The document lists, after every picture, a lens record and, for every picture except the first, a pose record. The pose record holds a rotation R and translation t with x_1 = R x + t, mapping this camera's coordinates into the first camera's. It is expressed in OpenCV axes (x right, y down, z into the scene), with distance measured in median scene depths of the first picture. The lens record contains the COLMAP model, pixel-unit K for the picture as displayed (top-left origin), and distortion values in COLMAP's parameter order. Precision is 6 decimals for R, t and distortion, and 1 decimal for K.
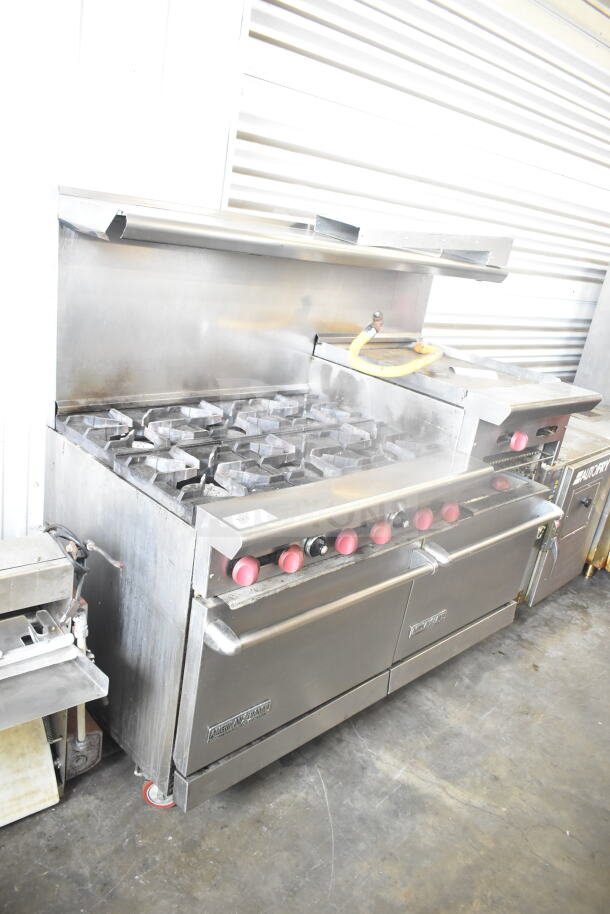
lens RADIAL K [[703.1, 0, 305.0], [0, 703.1, 457.0], [0, 0, 1]] dist [-0.014482, 0.007952]
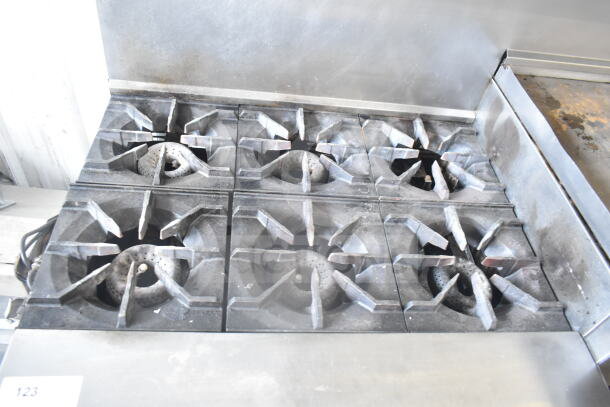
lens RADIAL K [[469.3, 0, 304.2], [0, 469.3, 199.9], [0, 0, 1]] dist [-0.014482, 0.007952]
pose [[0.762461, 0.429901, -0.483568, 0.173631], [-0.230860, 0.878922, 0.417372, -0.221907], [0.604448, -0.206593, 0.769391, 0.573910]]
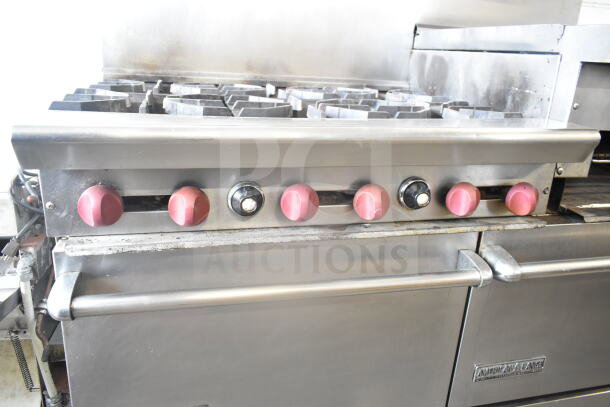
lens RADIAL K [[469.3, 0, 304.2], [0, 469.3, 199.9], [0, 0, 1]] dist [-0.014482, 0.007952]
pose [[0.861950, 0.047190, -0.504793, 0.242681], [-0.088277, 0.994419, -0.057773, 0.116713], [0.499250, 0.094359, 0.861305, 0.490145]]
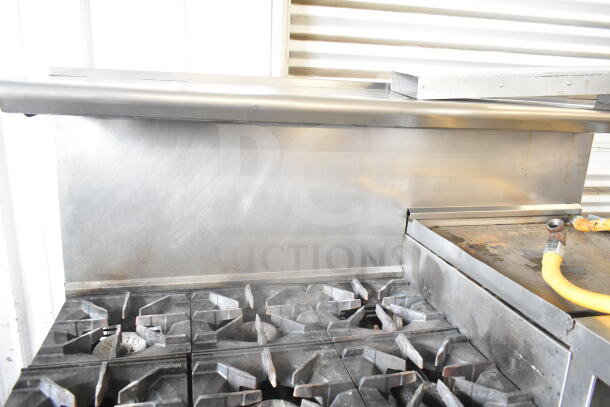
lens RADIAL K [[469.3, 0, 304.2], [0, 469.3, 199.9], [0, 0, 1]] dist [-0.014482, 0.007952]
pose [[0.857943, 0.009312, -0.513660, 0.229908], [-0.080695, 0.989867, -0.116837, -0.126601], [0.507368, 0.141689, 0.850001, 0.526158]]
